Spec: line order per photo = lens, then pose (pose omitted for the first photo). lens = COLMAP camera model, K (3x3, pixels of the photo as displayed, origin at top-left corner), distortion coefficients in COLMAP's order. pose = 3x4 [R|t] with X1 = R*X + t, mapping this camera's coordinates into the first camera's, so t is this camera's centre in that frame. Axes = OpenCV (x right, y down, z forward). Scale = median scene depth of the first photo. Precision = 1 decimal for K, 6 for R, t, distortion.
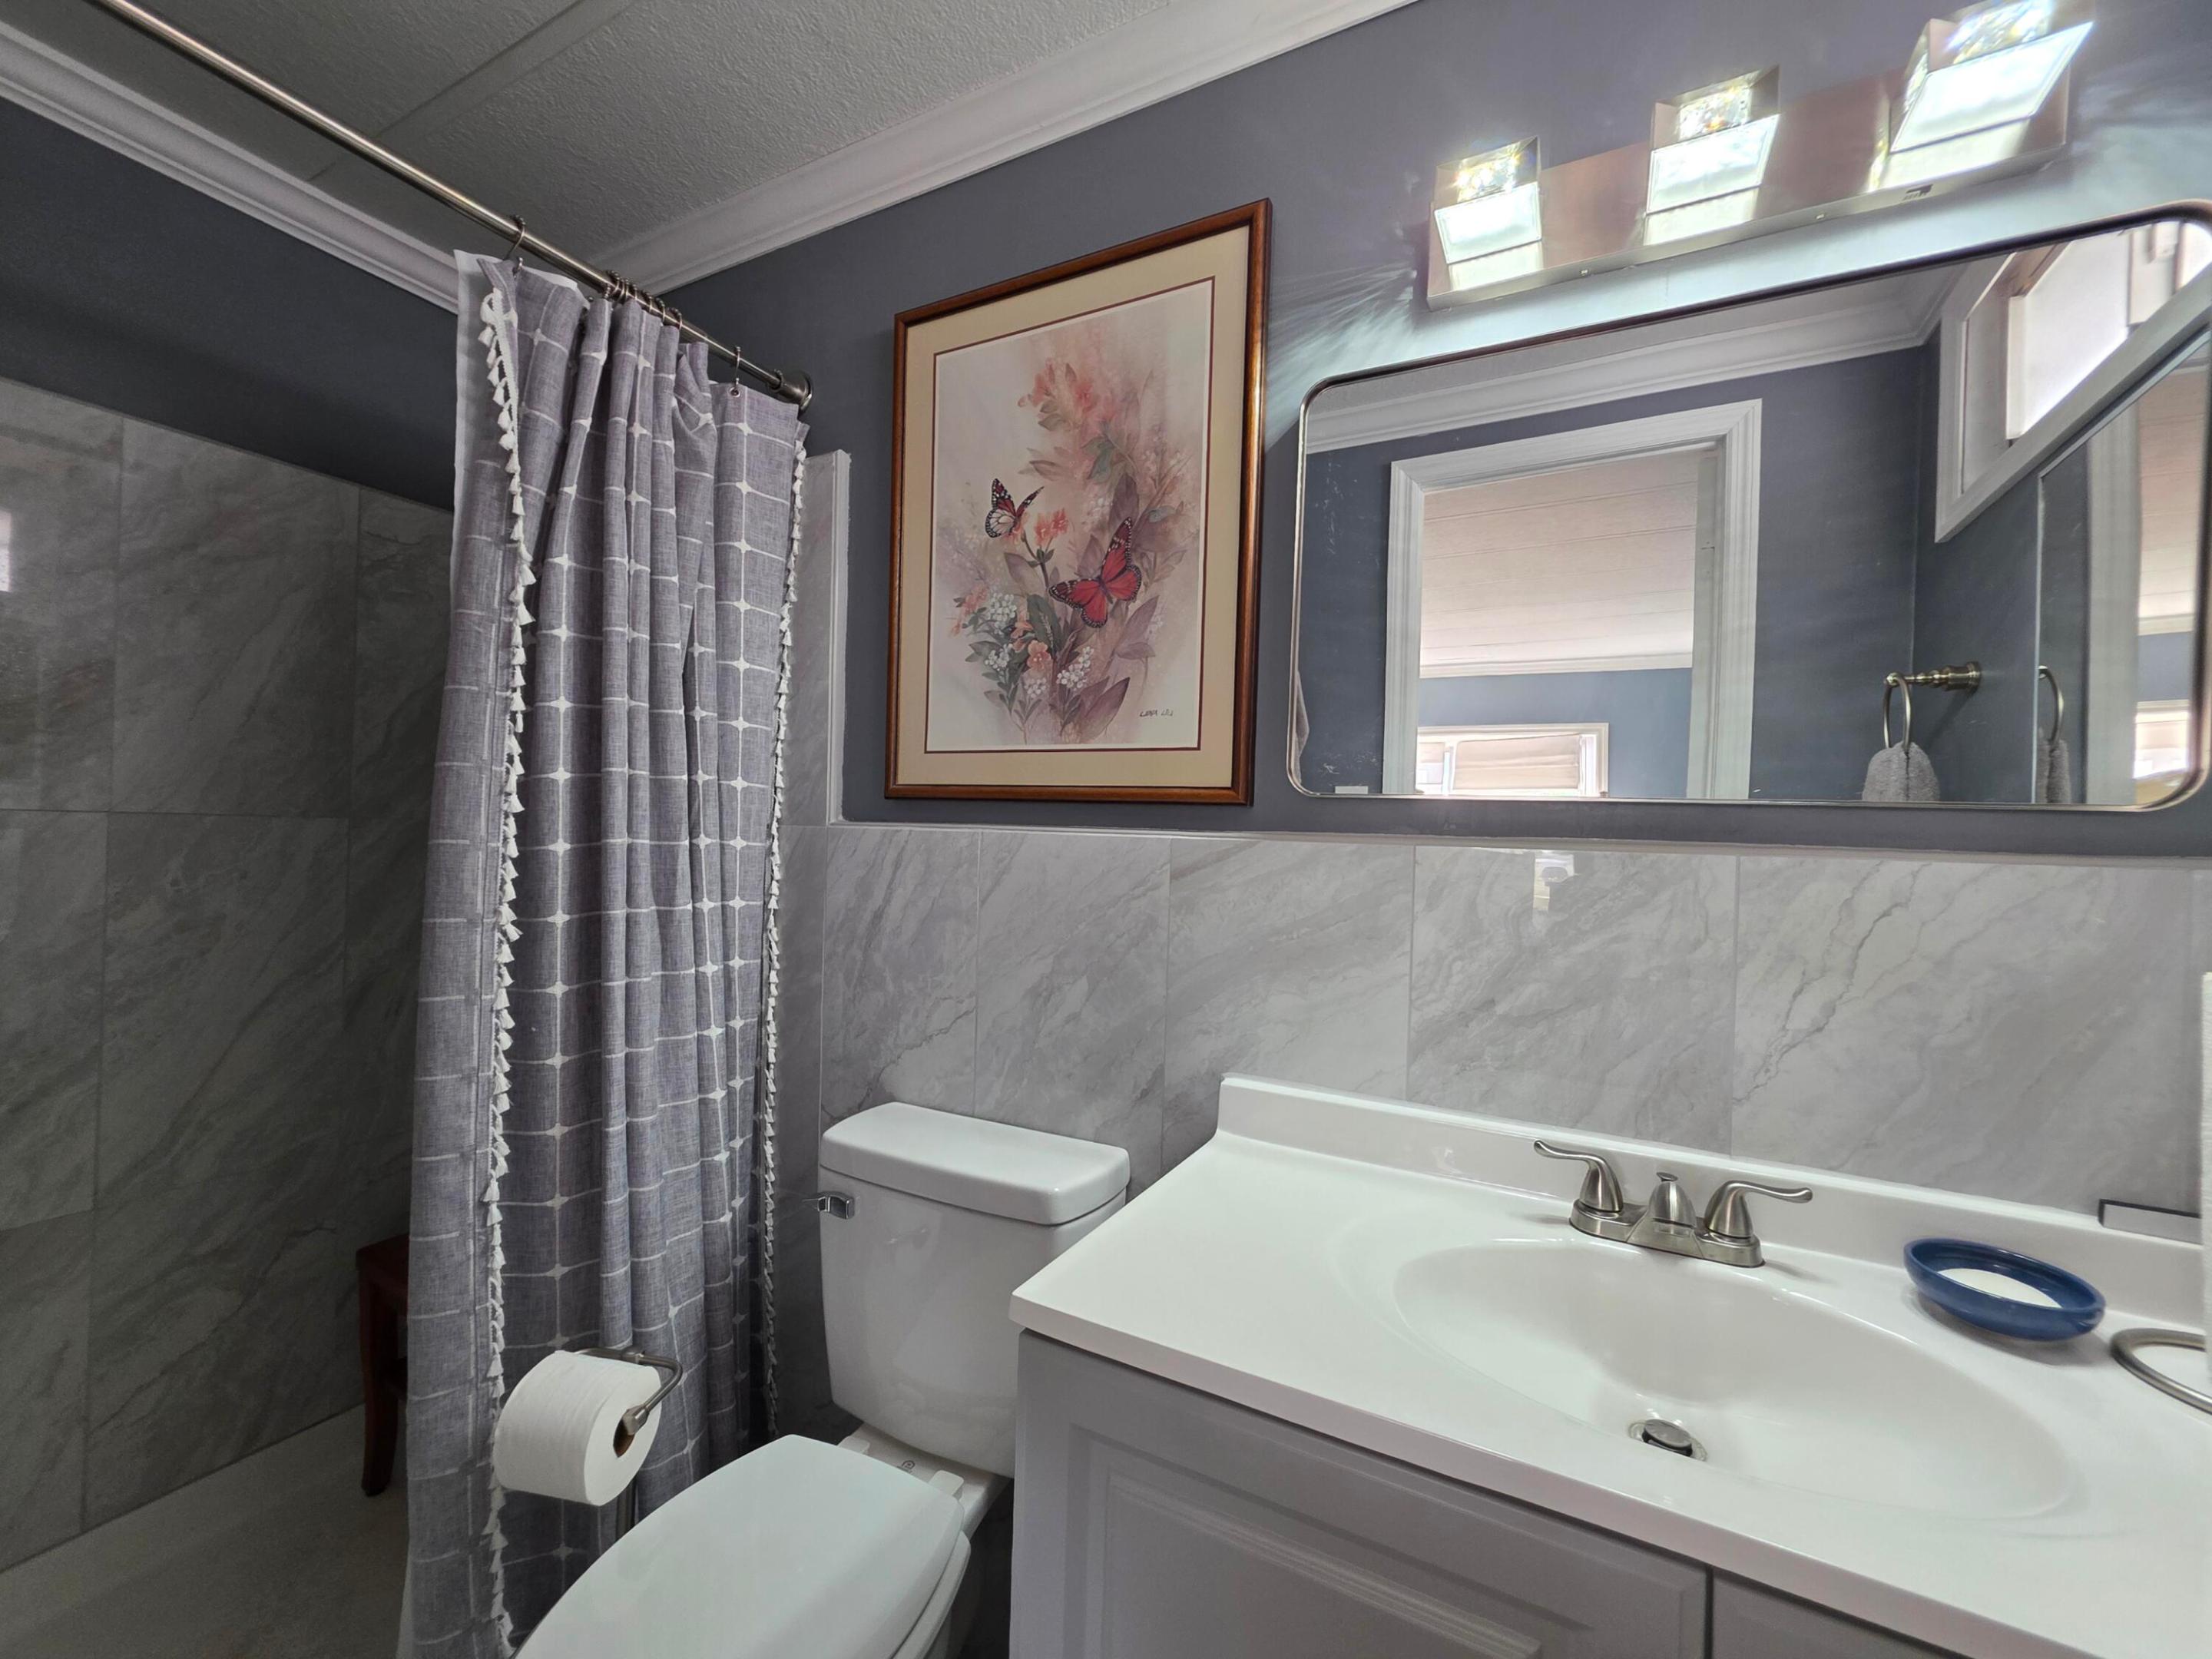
lens RADIAL K [[884.1, 0, 1115.1], [0, 884.1, 825.4], [0, 0, 1]] dist [-0.001368, 0.000067]
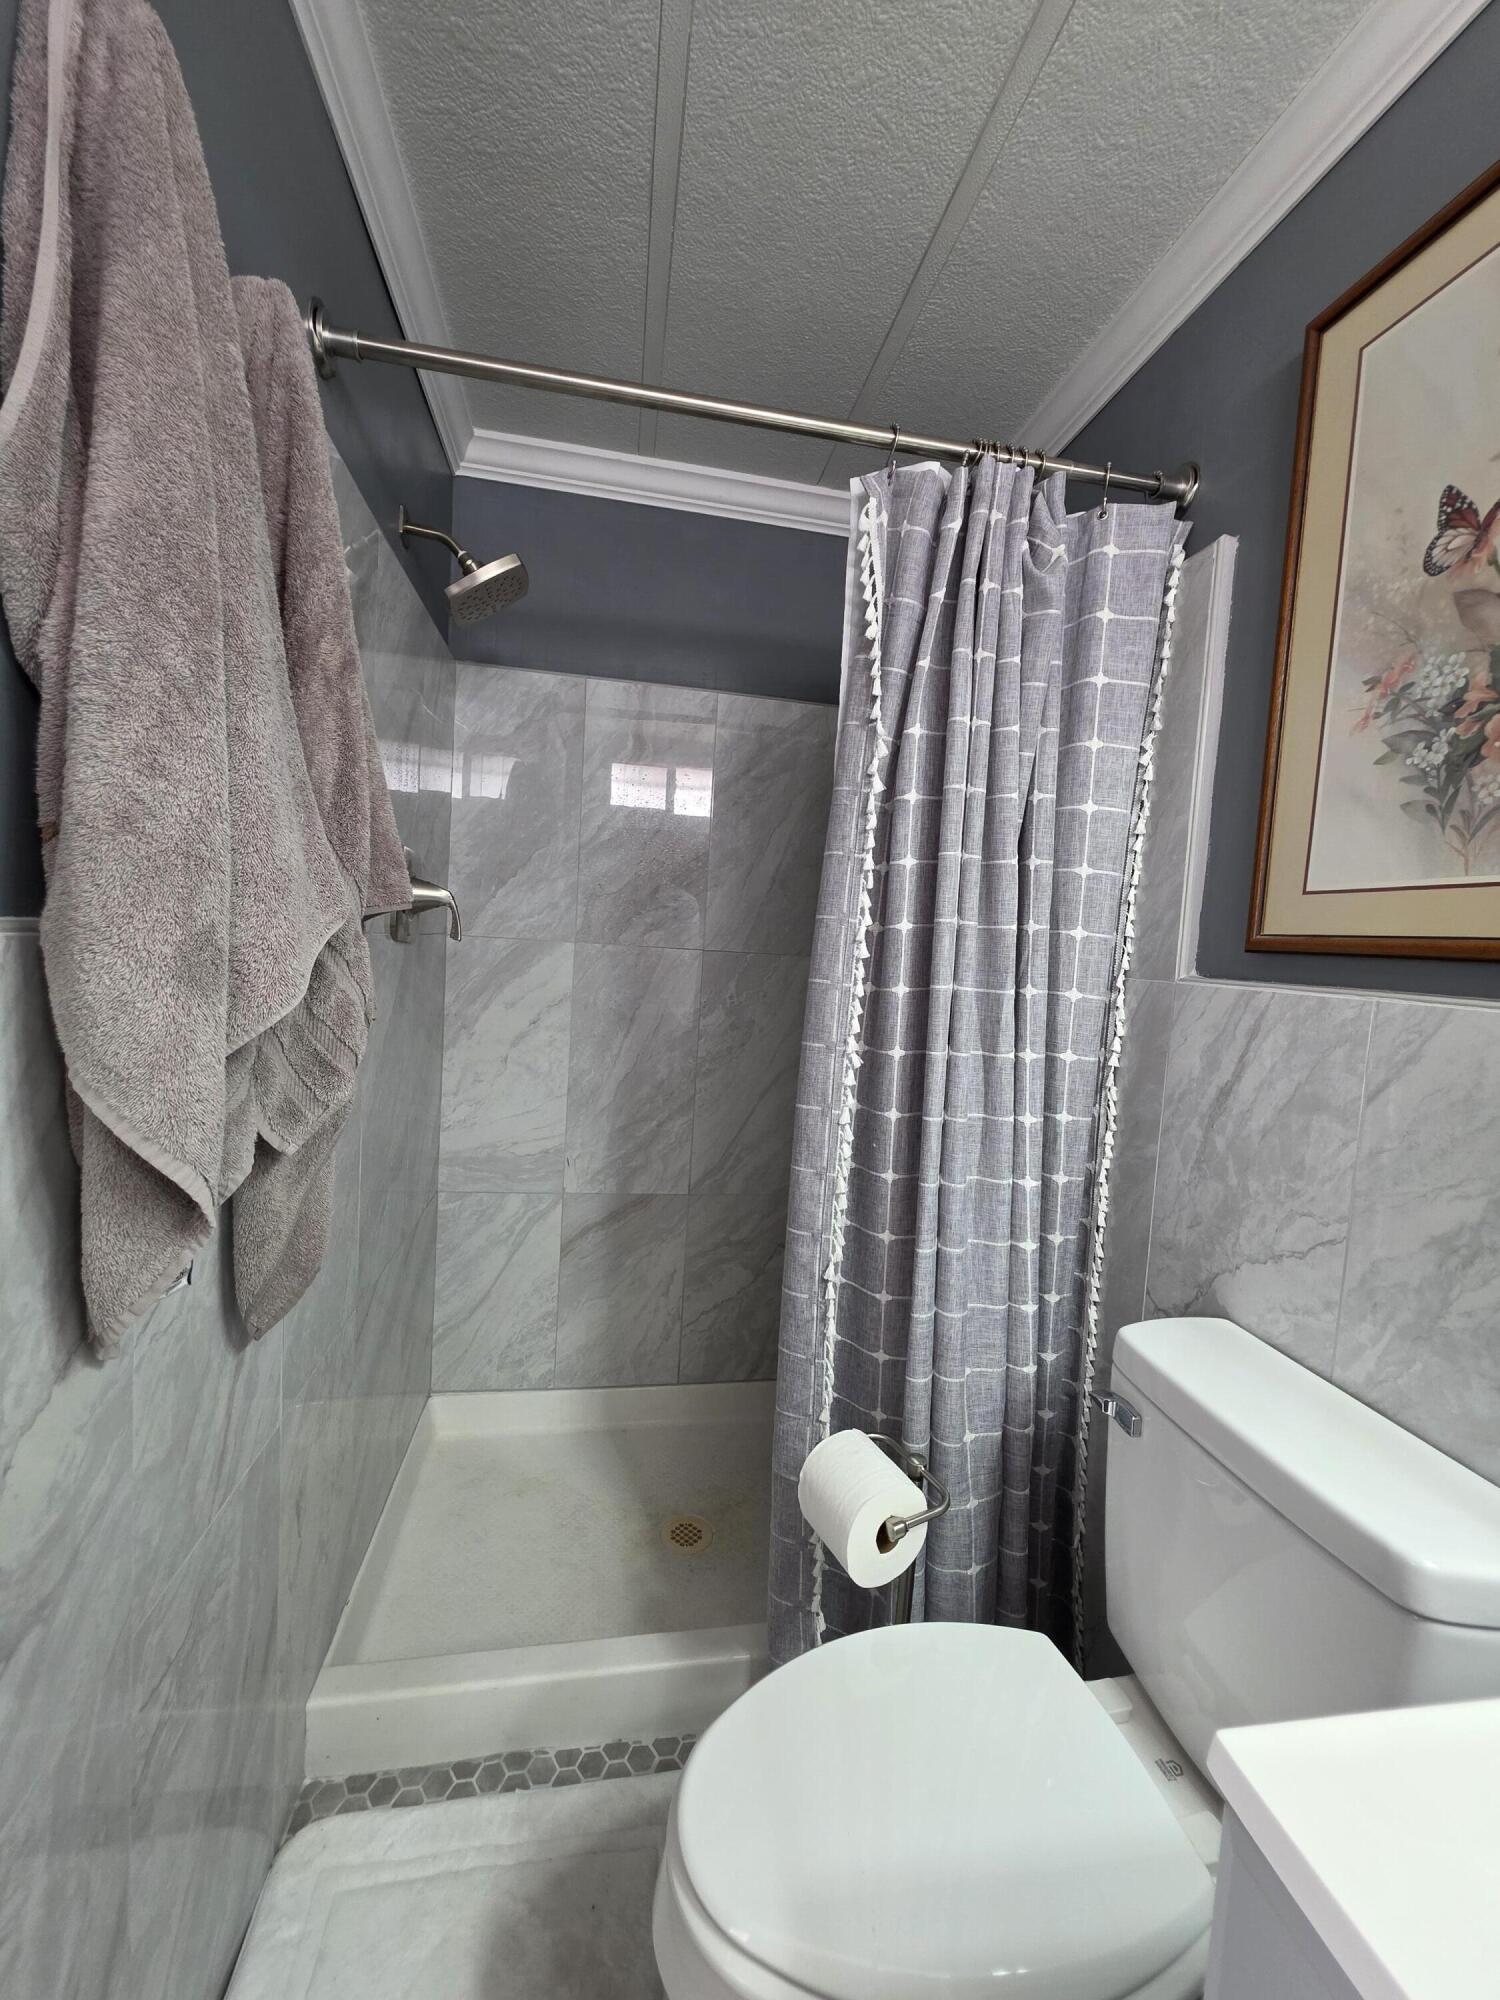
lens RADIAL K [[799.3, 0, 752.3], [0, 799.3, 1000.4], [0, 0, 1]] dist [-0.001368, 0.000067]
pose [[0.608586, 0.069149, -0.790470, 0.054776], [-0.037447, 0.997589, 0.058436, -0.012834], [0.792604, -0.005962, 0.609707, 0.206518]]
